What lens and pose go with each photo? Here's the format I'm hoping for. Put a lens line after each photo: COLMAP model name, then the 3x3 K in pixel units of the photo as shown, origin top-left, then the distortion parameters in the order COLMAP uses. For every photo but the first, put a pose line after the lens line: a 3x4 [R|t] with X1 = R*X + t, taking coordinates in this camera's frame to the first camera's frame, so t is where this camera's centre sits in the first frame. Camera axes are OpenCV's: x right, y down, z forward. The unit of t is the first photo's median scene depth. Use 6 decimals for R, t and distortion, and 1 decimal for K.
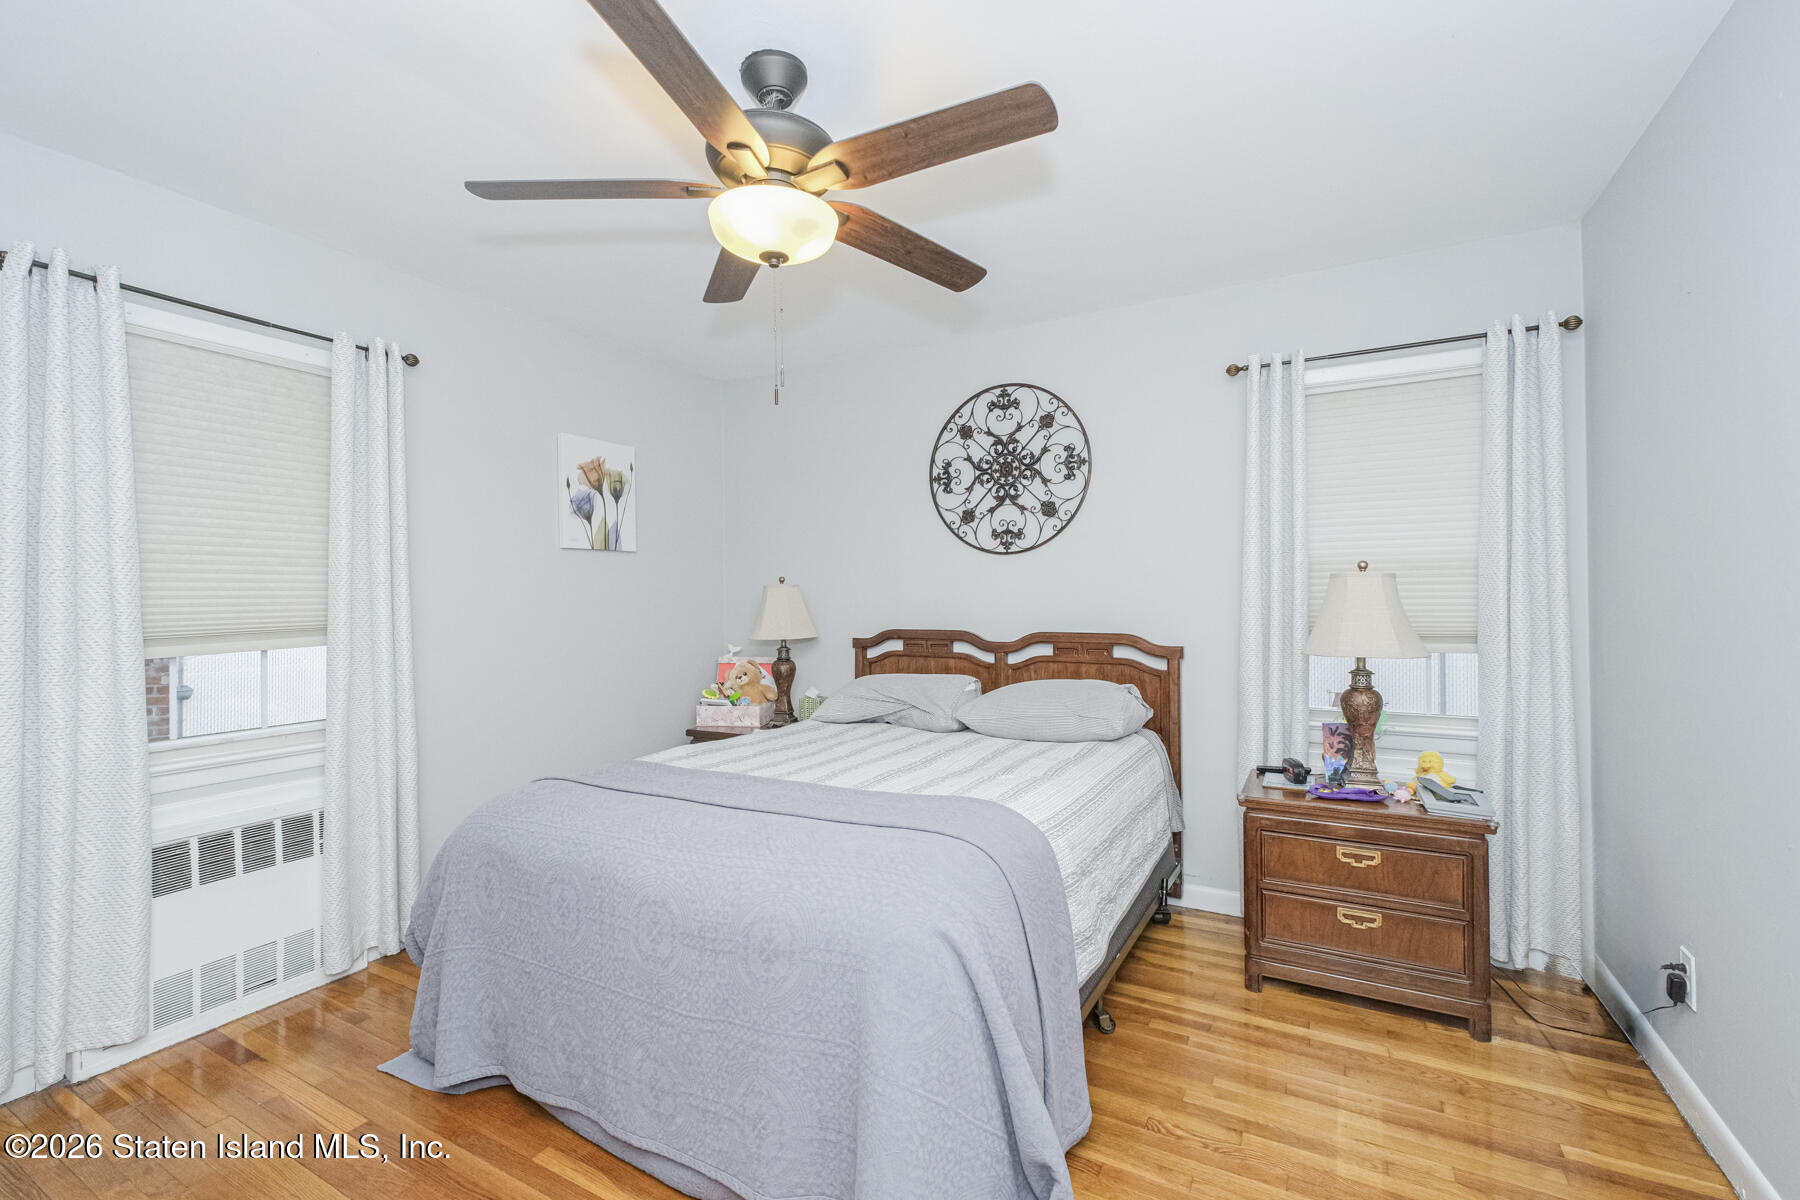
lens RADIAL K [[774.2, 0, 899.4], [0, 774.2, 592.6], [0, 0, 1]] dist [-0.004932, -0.000038]
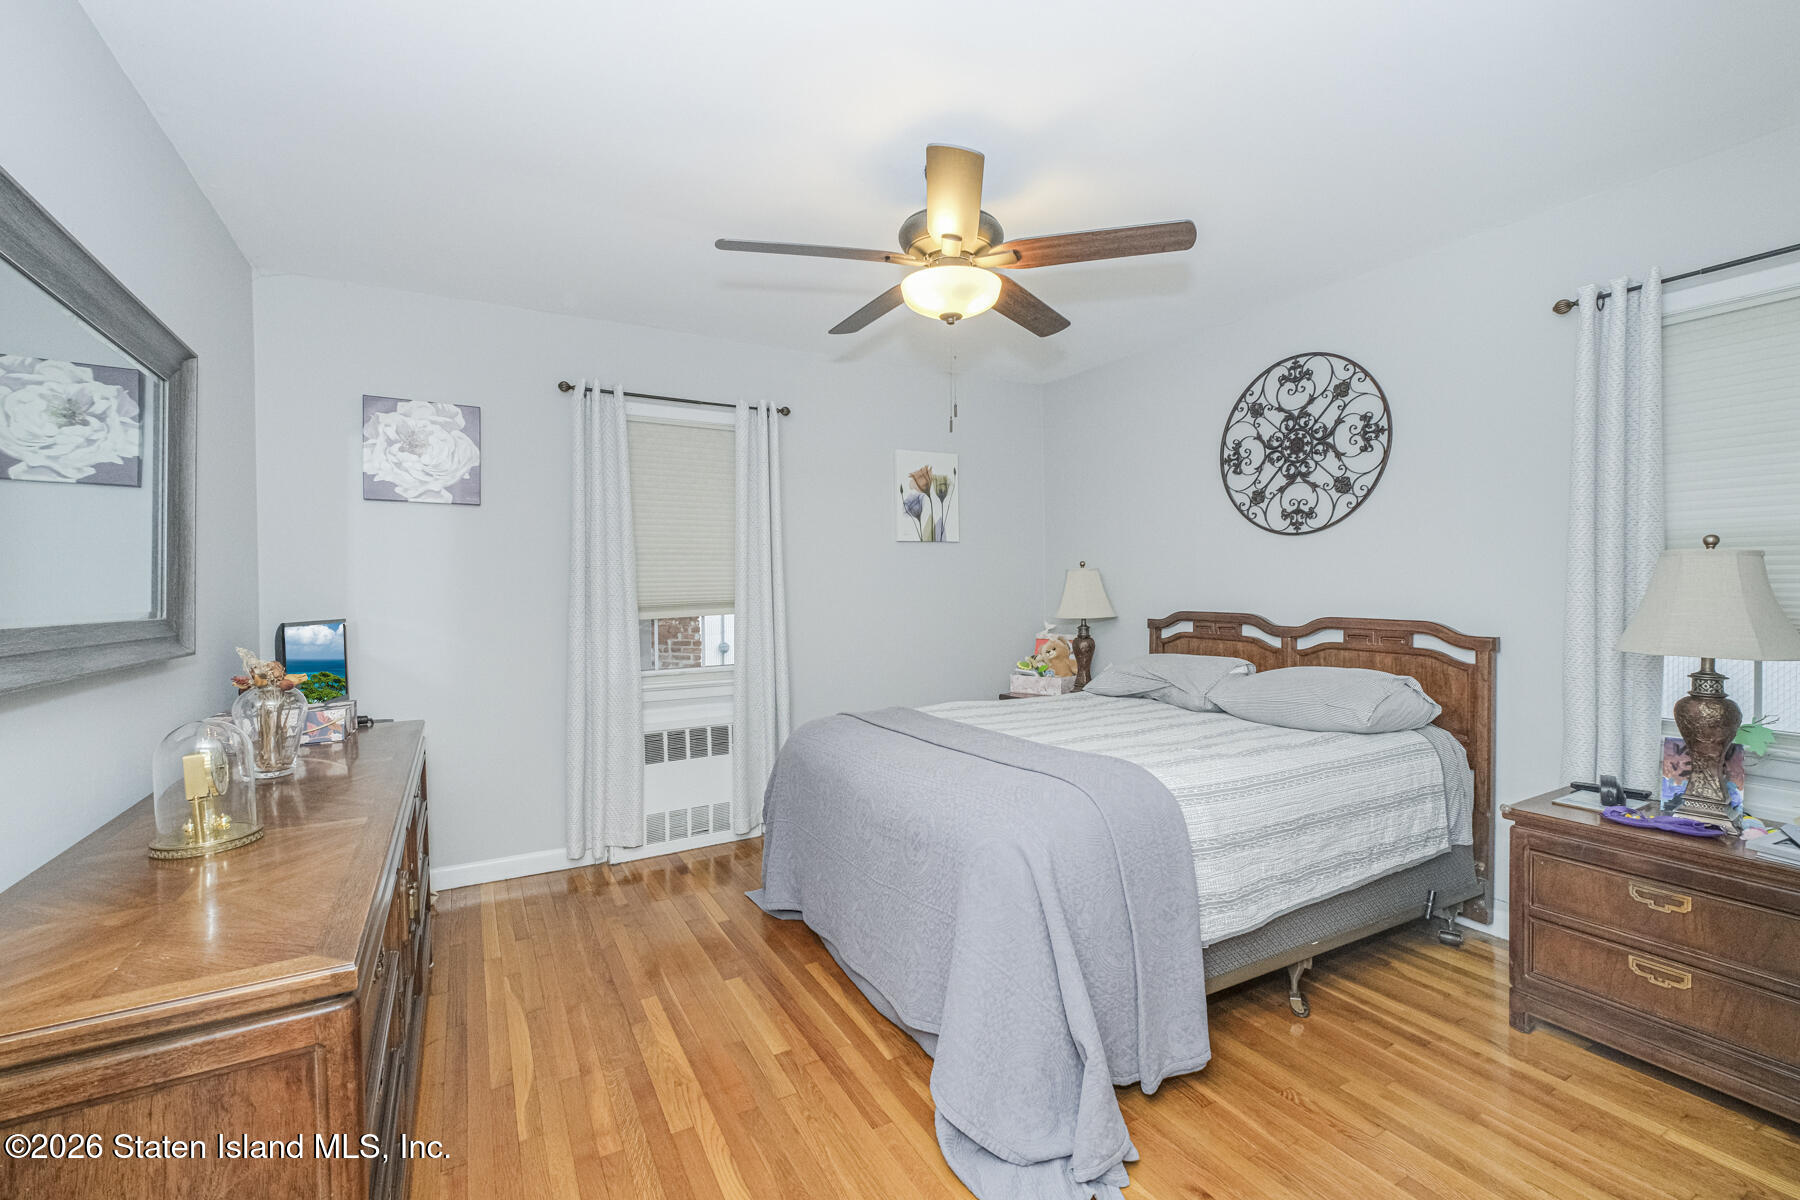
lens RADIAL K [[774.2, 0, 895.9], [0, 774.2, 589.9], [0, 0, 1]] dist [-0.004932, -0.000038]
pose [[0.851947, 0.005713, -0.523596, 0.302804], [0.006521, 0.999747, 0.021519, -0.007351], [0.523587, -0.021748, 0.851695, -0.102366]]
